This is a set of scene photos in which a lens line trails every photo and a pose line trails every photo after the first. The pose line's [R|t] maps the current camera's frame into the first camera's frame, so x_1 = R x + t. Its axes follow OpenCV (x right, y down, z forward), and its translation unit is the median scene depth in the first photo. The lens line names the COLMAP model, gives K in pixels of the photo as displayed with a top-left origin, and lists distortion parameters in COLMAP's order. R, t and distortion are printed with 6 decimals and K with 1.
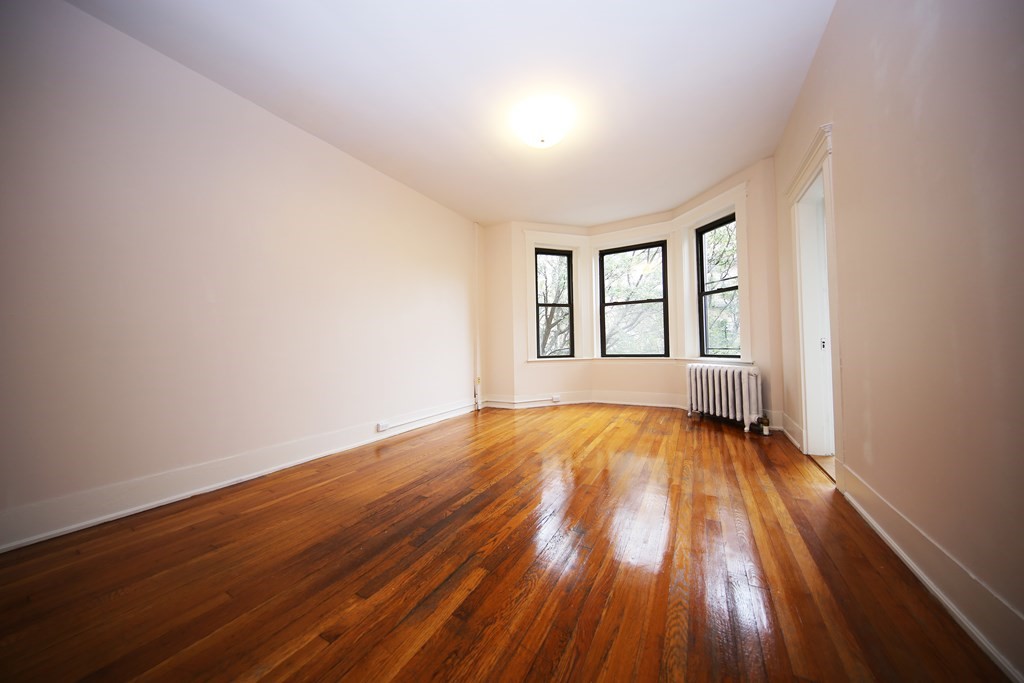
lens RADIAL K [[321.1, 0, 512.0], [0, 321.1, 341.5], [0, 0, 1]] dist [0.005776, -0.004565]
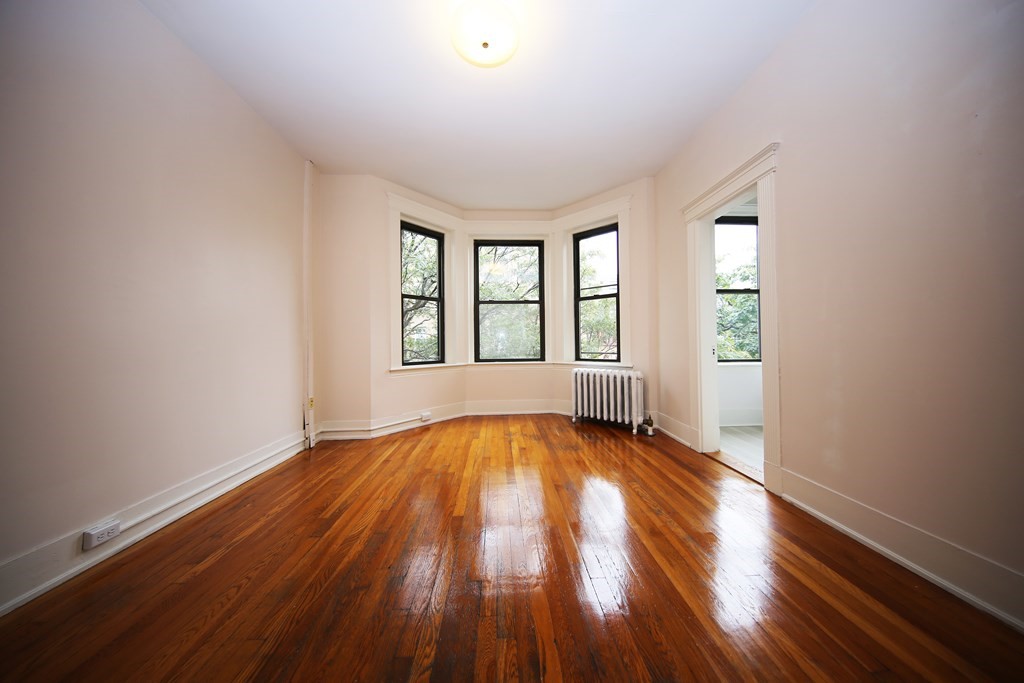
lens RADIAL K [[321.1, 0, 512.0], [0, 321.1, 341.5], [0, 0, 1]] dist [0.005776, -0.004565]
pose [[0.843214, 0.010349, 0.537478, -0.128824], [-0.011348, 0.999935, -0.001451, -0.009286], [-0.537458, -0.004876, 0.843276, 0.257197]]
